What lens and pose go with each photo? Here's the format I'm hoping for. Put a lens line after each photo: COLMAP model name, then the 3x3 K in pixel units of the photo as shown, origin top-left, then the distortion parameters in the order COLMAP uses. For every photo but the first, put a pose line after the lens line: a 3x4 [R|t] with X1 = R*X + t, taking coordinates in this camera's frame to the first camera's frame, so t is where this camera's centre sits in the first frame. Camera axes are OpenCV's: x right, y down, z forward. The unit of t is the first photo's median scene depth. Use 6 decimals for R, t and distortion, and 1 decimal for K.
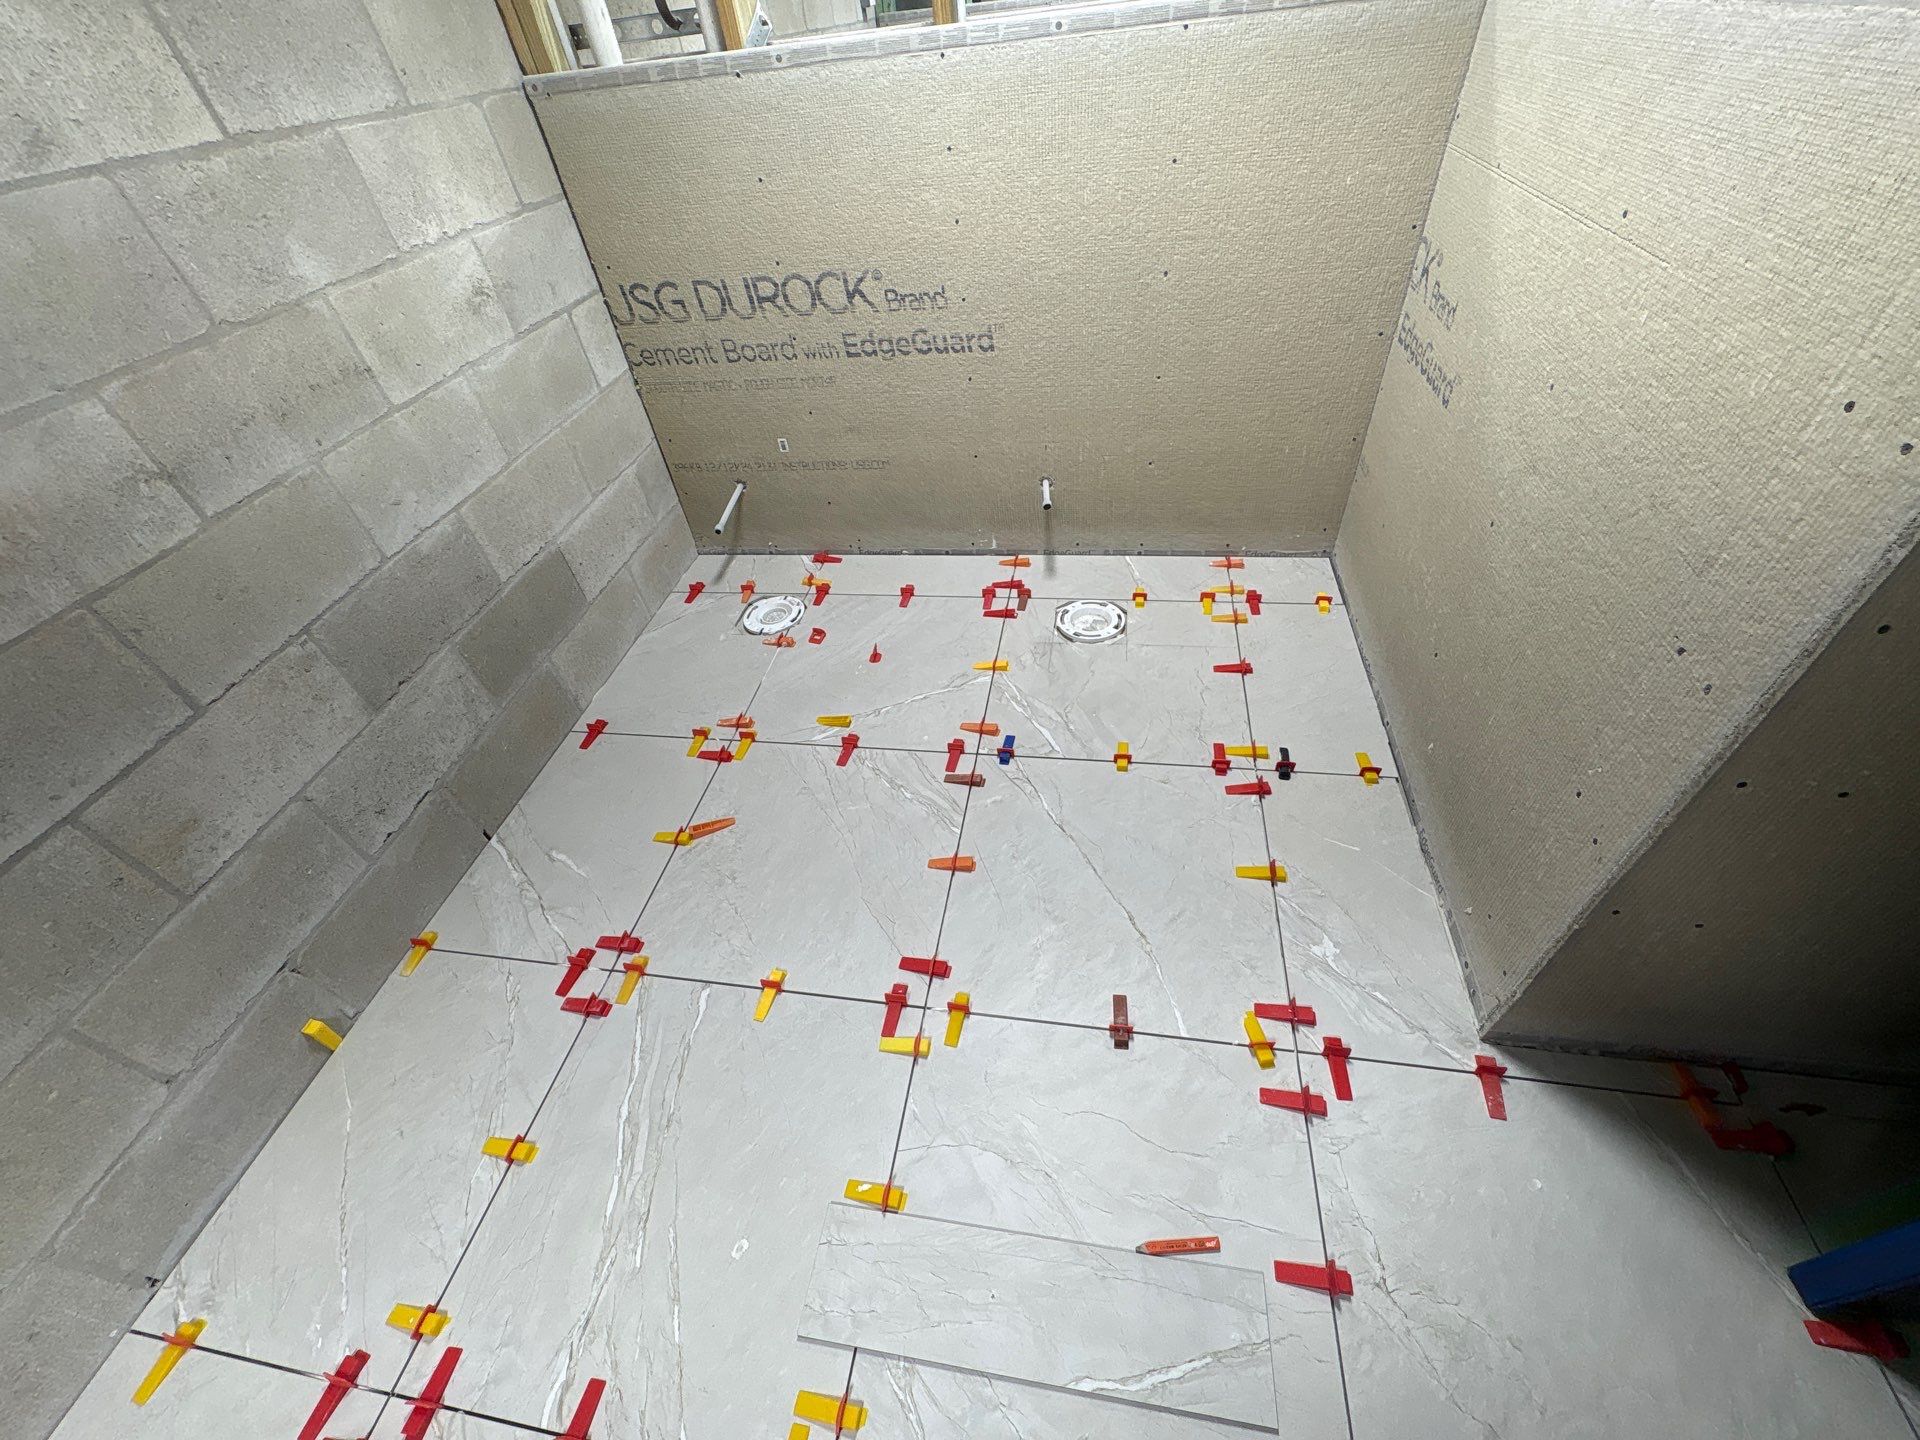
lens RADIAL K [[760.7, 0, 955.6], [0, 760.7, 712.8], [0, 0, 1]] dist [-0.001316, 0.000657]
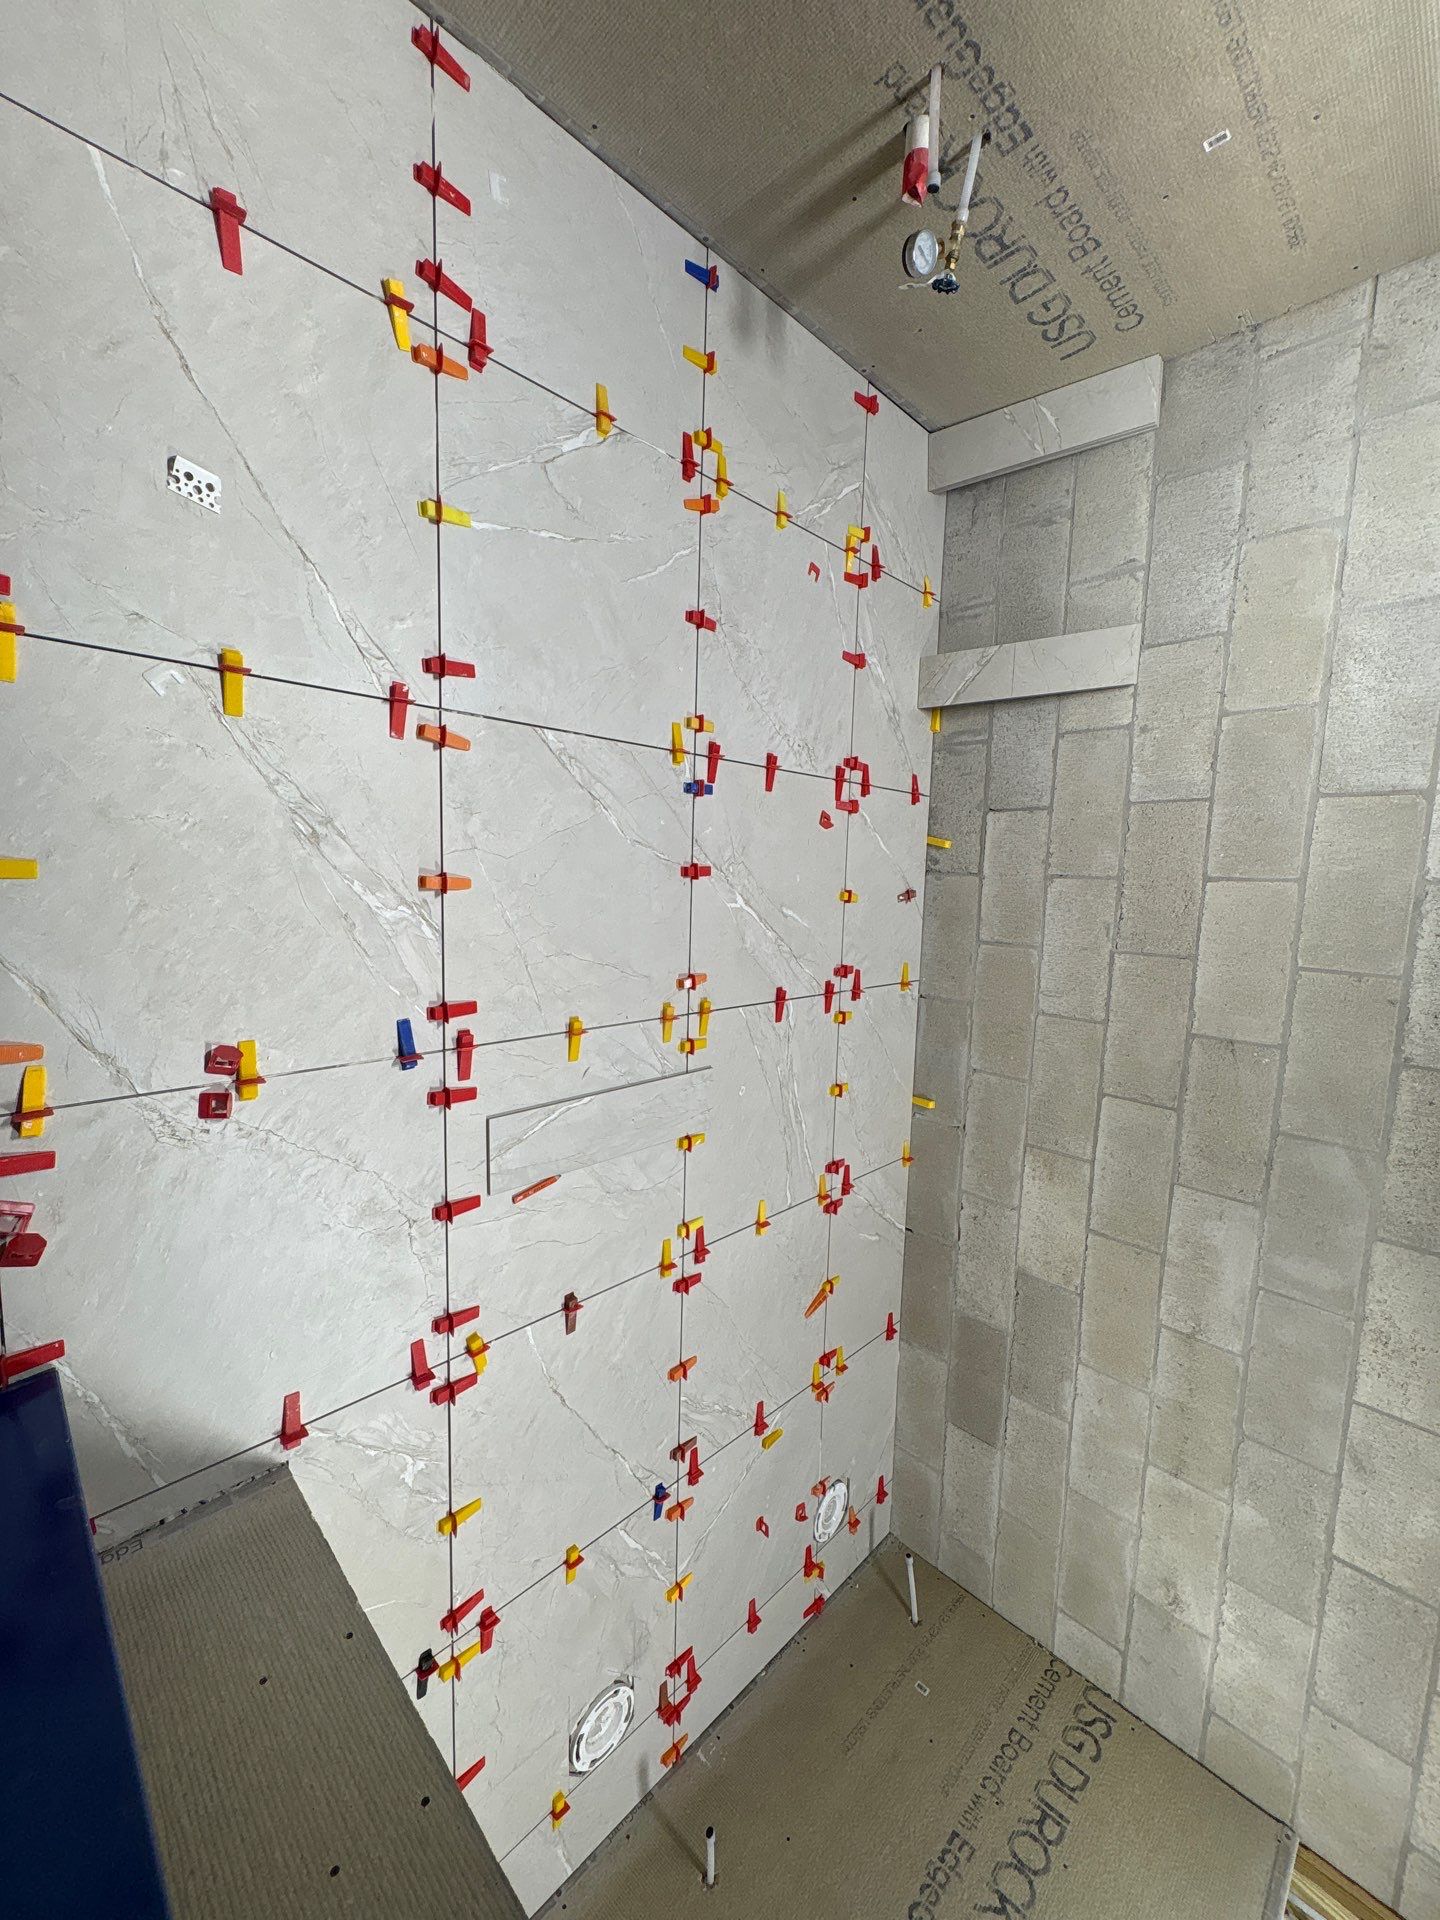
lens RADIAL K [[760.7, 0, 729.2], [0, 760.7, 959.8], [0, 0, 1]] dist [-0.001316, 0.000657]
pose [[-0.764386, 0.205814, -0.611027, 0.549712], [-0.520390, -0.756451, 0.396202, 0.167849], [-0.380668, 0.620824, 0.685324, -0.298337]]
